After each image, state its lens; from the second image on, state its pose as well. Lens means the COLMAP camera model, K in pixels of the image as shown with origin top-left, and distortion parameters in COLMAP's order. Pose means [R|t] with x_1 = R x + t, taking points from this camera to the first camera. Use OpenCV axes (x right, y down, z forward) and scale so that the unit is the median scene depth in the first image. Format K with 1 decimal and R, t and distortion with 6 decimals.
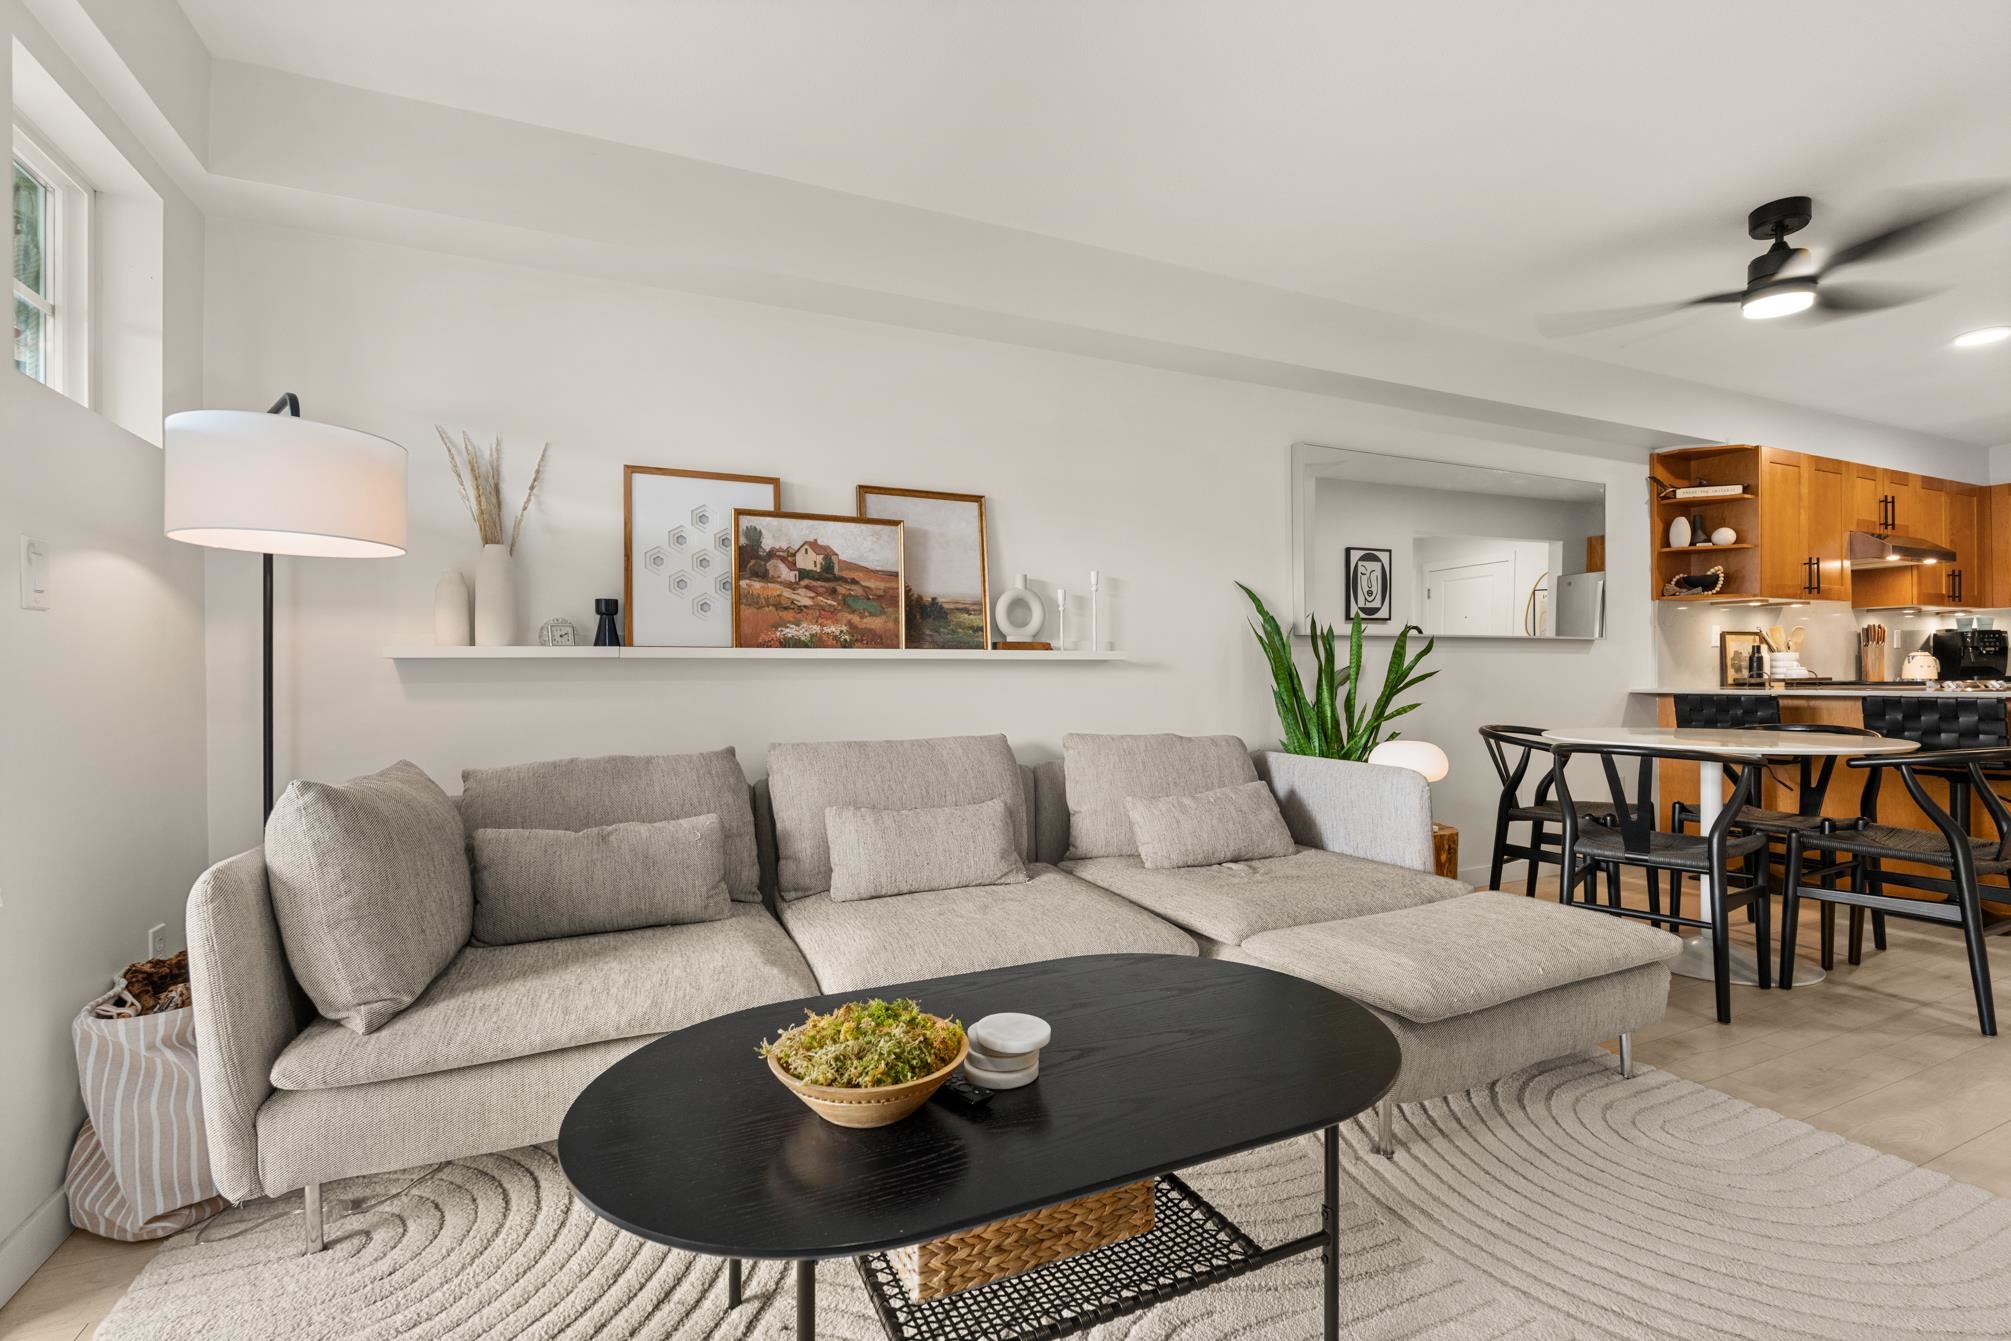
lens RADIAL K [[880.8, 0, 1000.5], [0, 880.8, 675.0], [0, 0, 1]] dist [-0.001844, -0.000475]
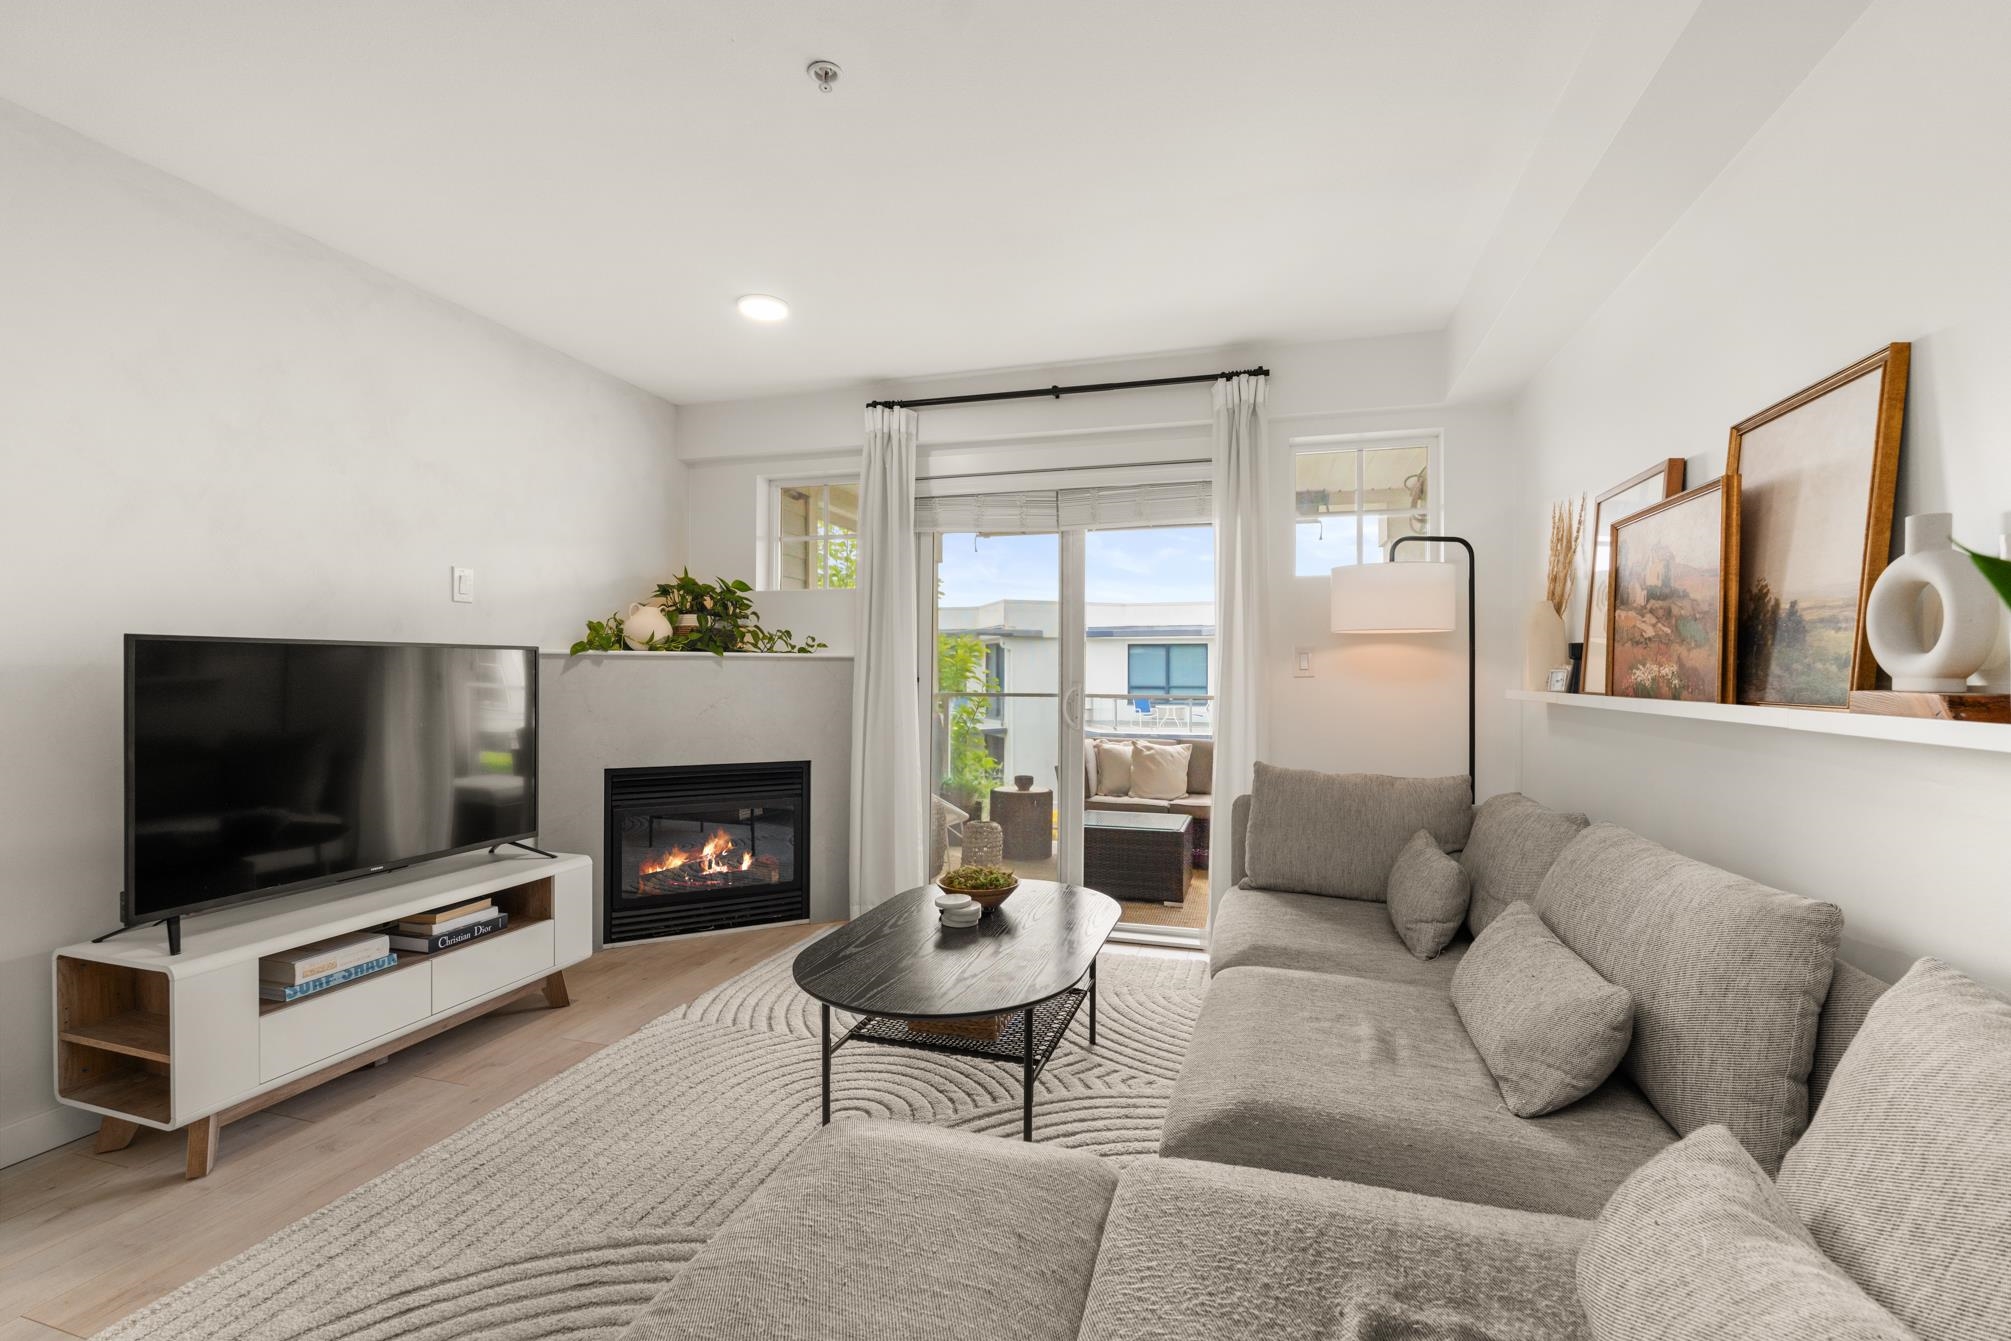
lens RADIAL K [[880.8, 0, 1000.5], [0, 880.8, 675.0], [0, 0, 1]] dist [-0.001844, -0.000475]
pose [[-0.659981, 0.008617, -0.751233, 0.519827], [0.008015, 0.999958, 0.004429, -0.044914], [0.751239, -0.003098, -0.660023, 0.857777]]
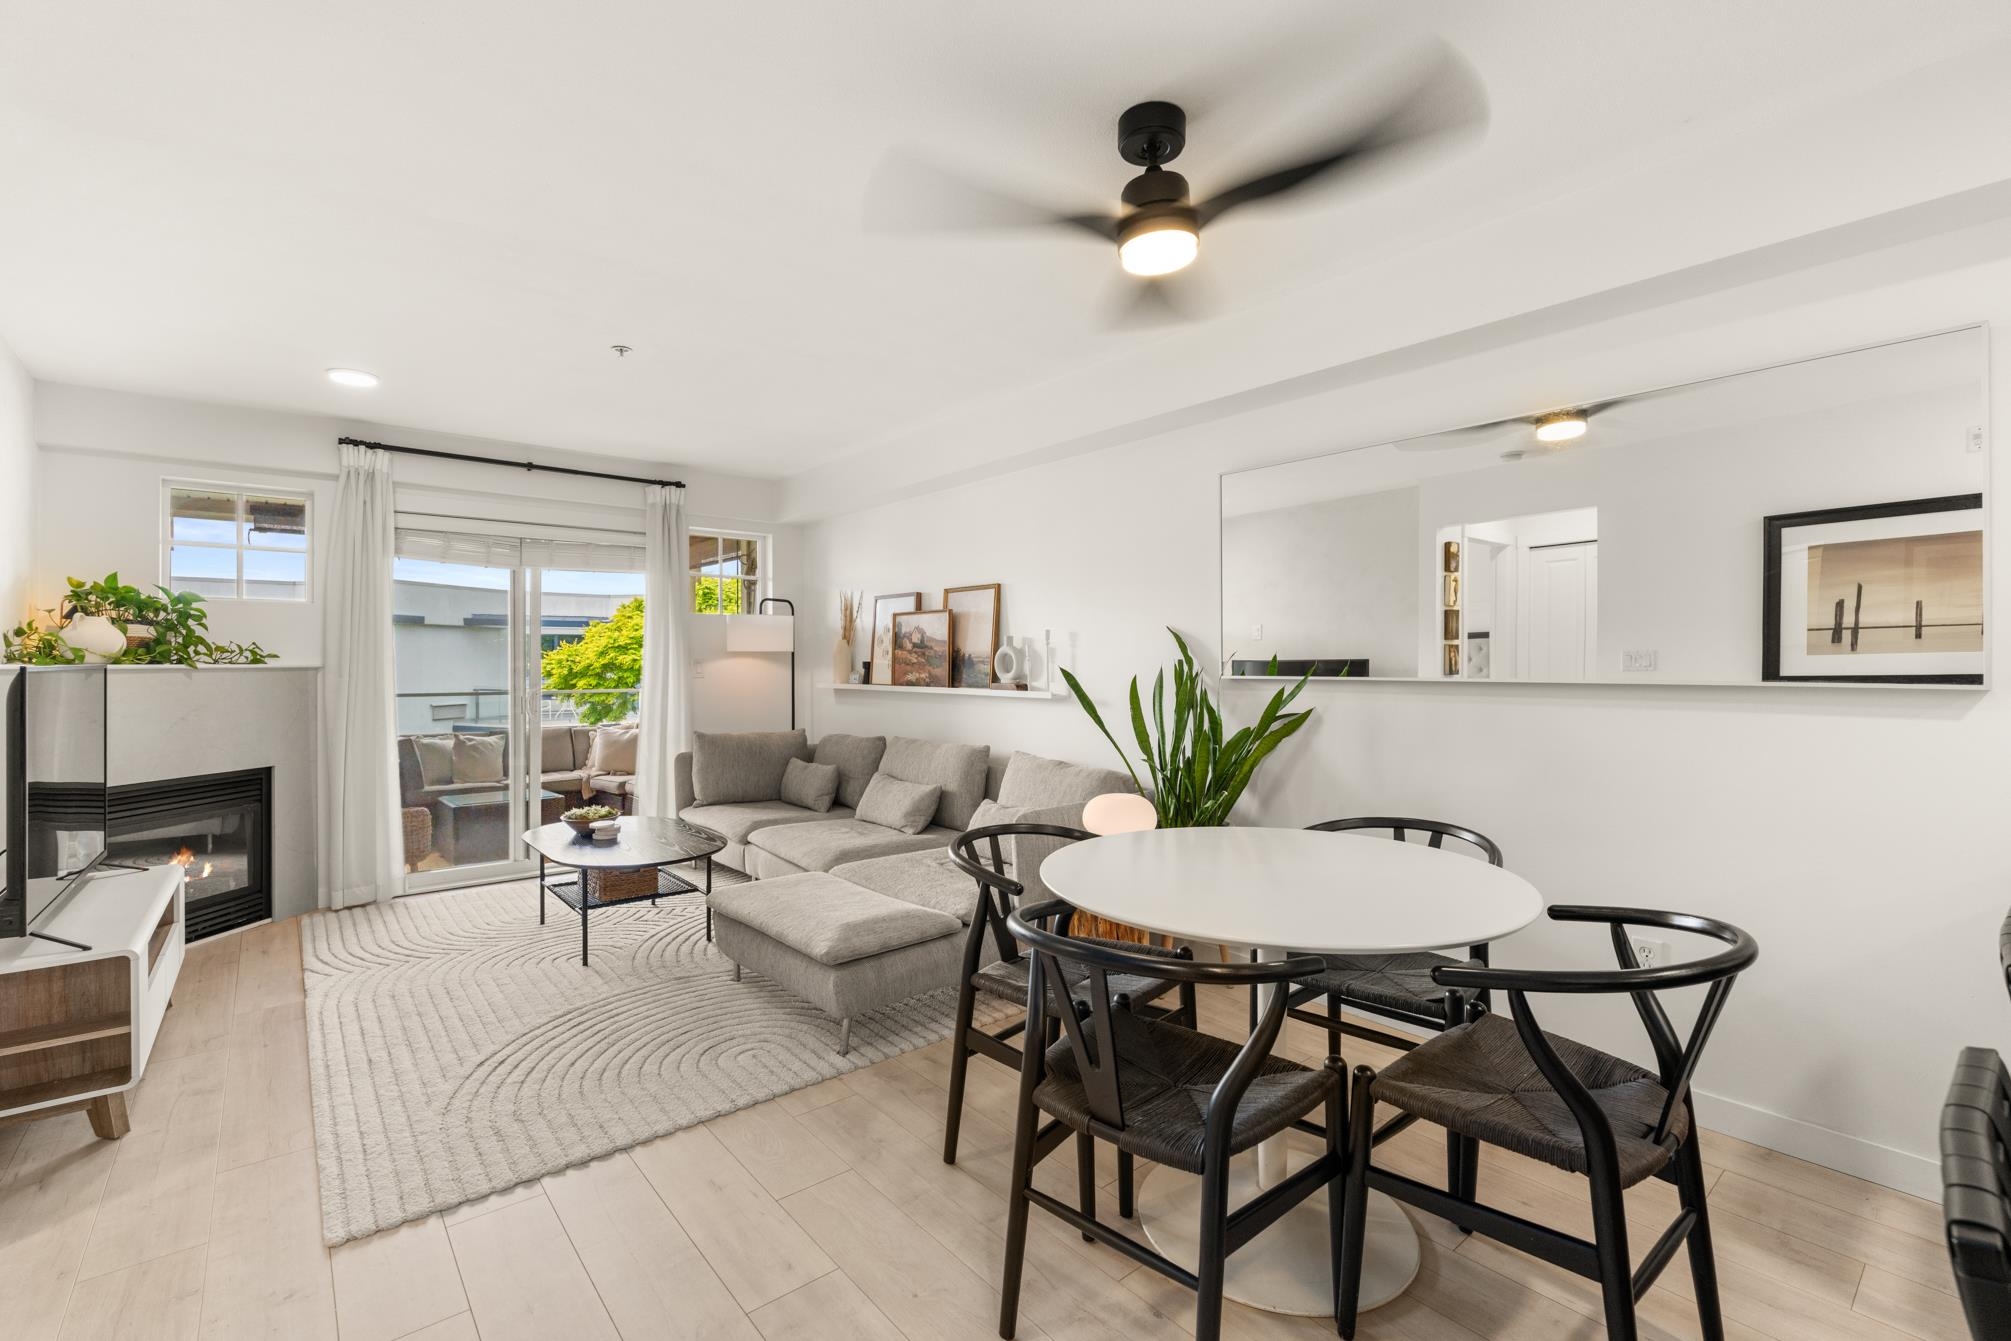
lens RADIAL K [[885.4, 0, 1001.7], [0, 885.4, 660.1], [0, 0, 1]] dist [-0.001436, -0.000693]
pose [[0.263983, 0.008500, -0.964490, 1.259983], [0.006936, 0.999919, 0.010711, -0.081632], [0.964502, -0.009517, 0.263903, 0.553523]]
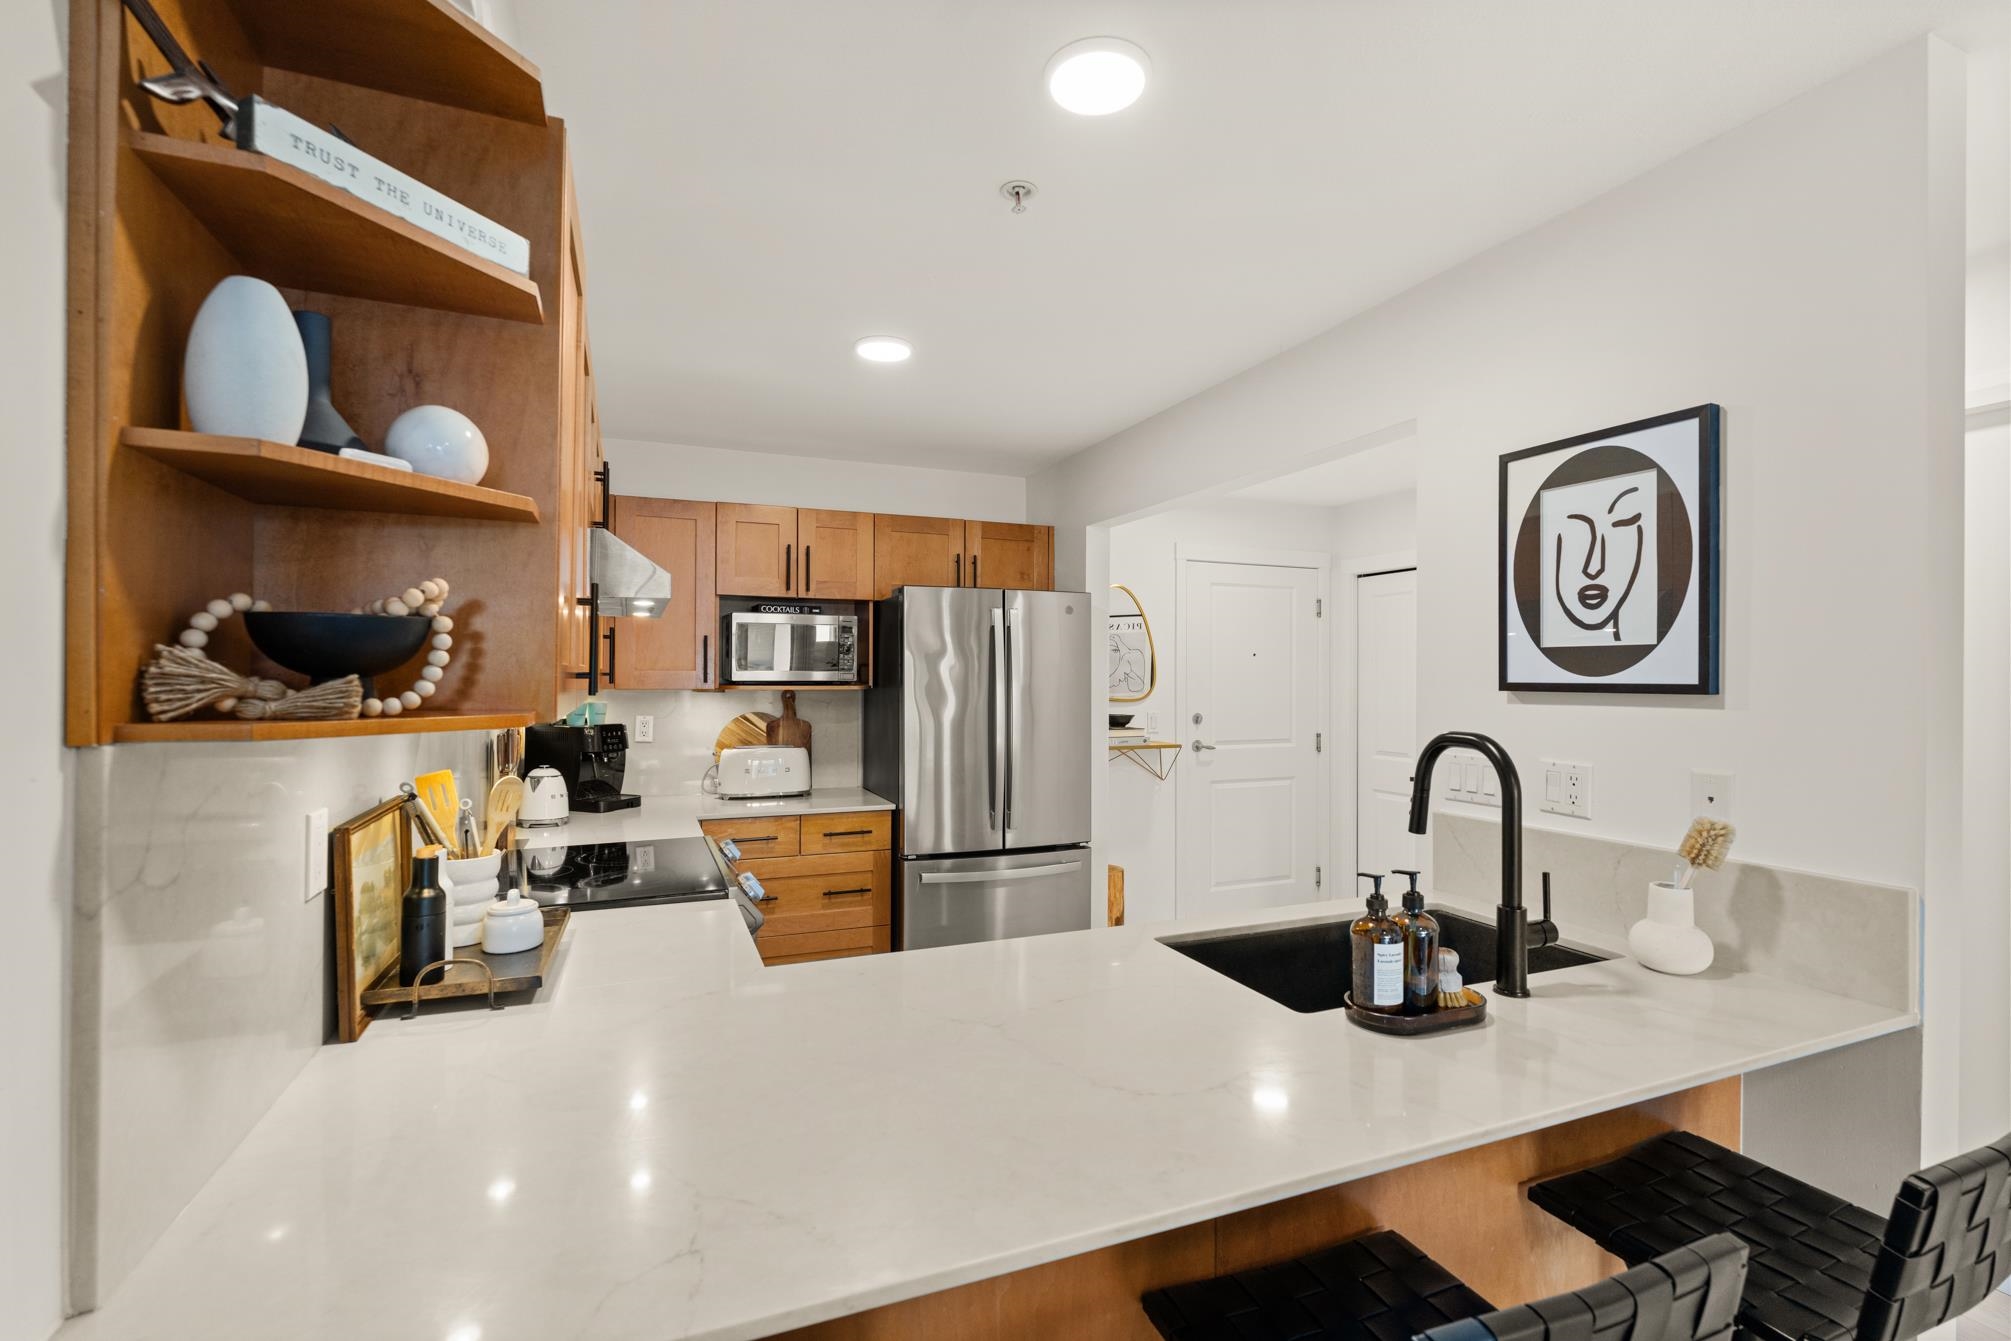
lens RADIAL K [[899.7, 0, 1004.8], [0, 899.7, 678.7], [0, 0, 1]] dist [-0.003542, -0.000340]
pose [[0.028913, 0.010417, 0.999528, 0.804334], [-0.010873, 0.999890, -0.010106, -0.131578], [-0.999523, -0.010576, 0.029023, 1.135907]]
